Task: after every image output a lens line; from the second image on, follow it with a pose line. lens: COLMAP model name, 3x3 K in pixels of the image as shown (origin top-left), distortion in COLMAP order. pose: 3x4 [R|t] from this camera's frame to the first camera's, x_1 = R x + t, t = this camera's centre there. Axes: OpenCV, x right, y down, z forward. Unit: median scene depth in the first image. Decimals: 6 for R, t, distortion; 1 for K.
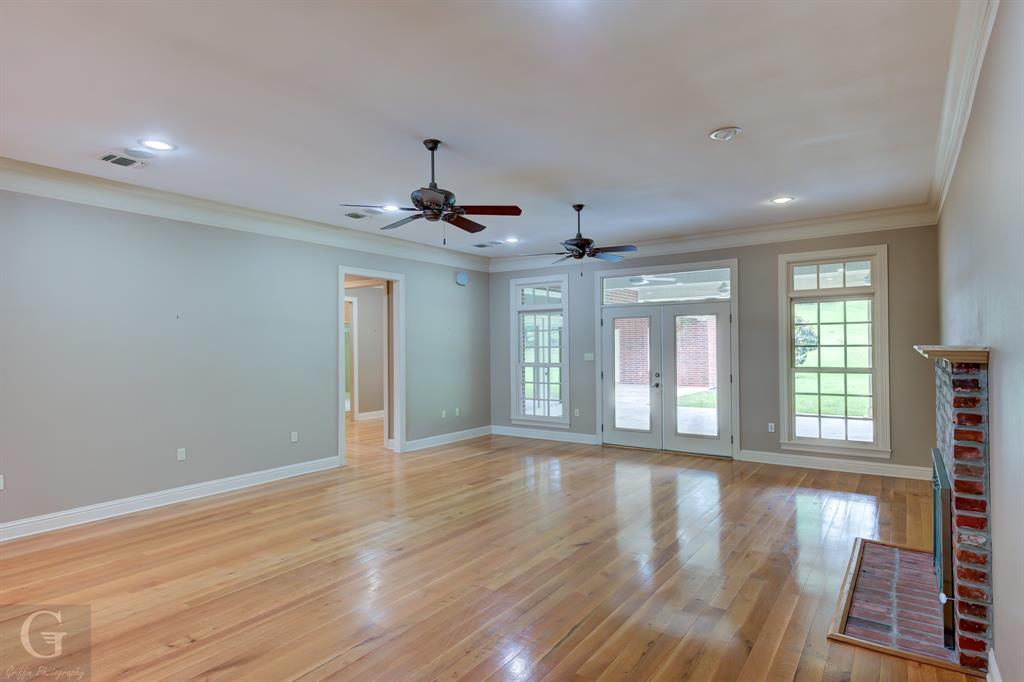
lens RADIAL K [[558.6, 0, 543.9], [0, 558.6, 342.8], [0, 0, 1]] dist [0.019035, -0.002122]
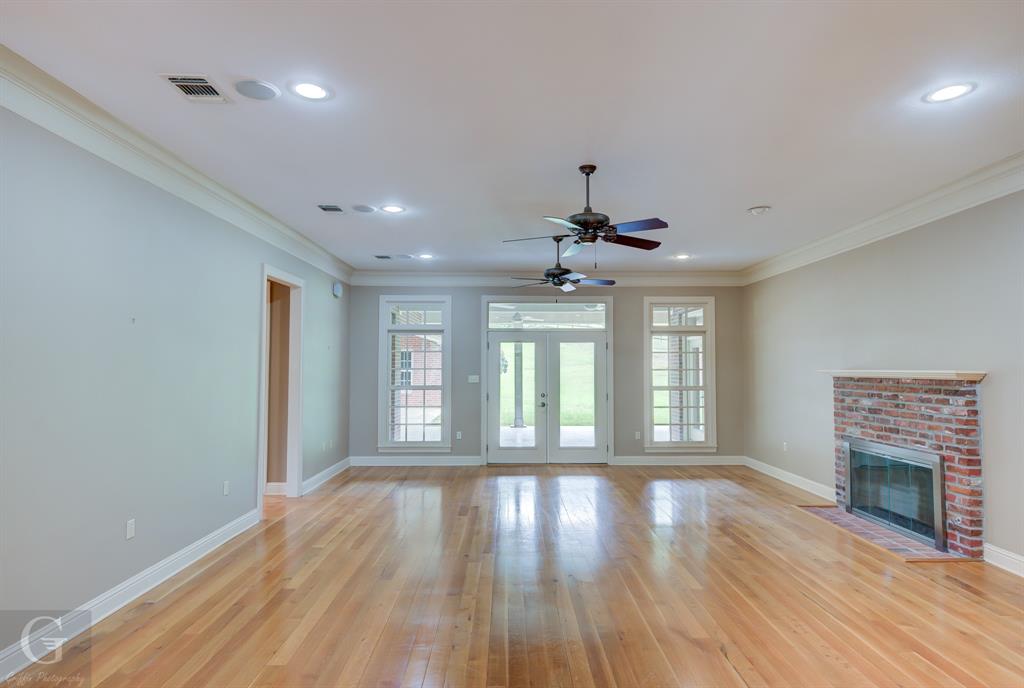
lens RADIAL K [[558.6, 0, 520.9], [0, 558.6, 348.0], [0, 0, 1]] dist [0.019035, -0.002122]
pose [[0.808815, 0.029047, 0.587345, -0.533575], [-0.010564, 0.999336, -0.034875, 0.004366], [-0.587968, 0.022002, 0.808585, 0.155976]]
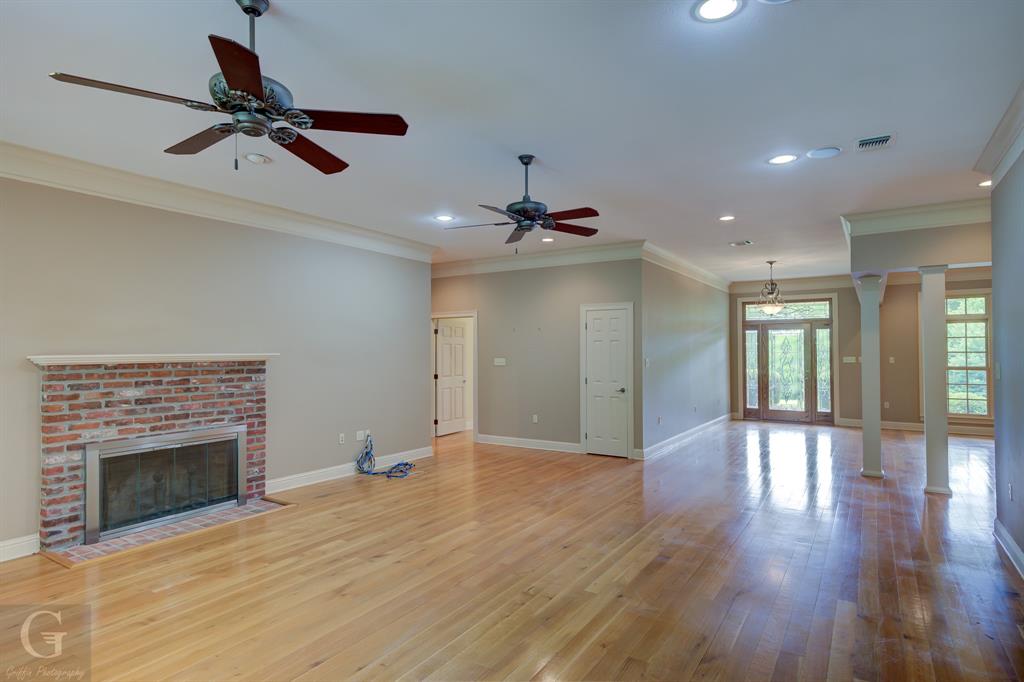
lens RADIAL K [[558.6, 0, 509.5], [0, 558.6, 345.3], [0, 0, 1]] dist [0.019035, -0.002122]
pose [[-0.999538, 0.010930, -0.028370, -0.066638], [0.011398, 0.999801, -0.016385, 0.008448], [0.028186, -0.016701, -0.999463, 1.265644]]
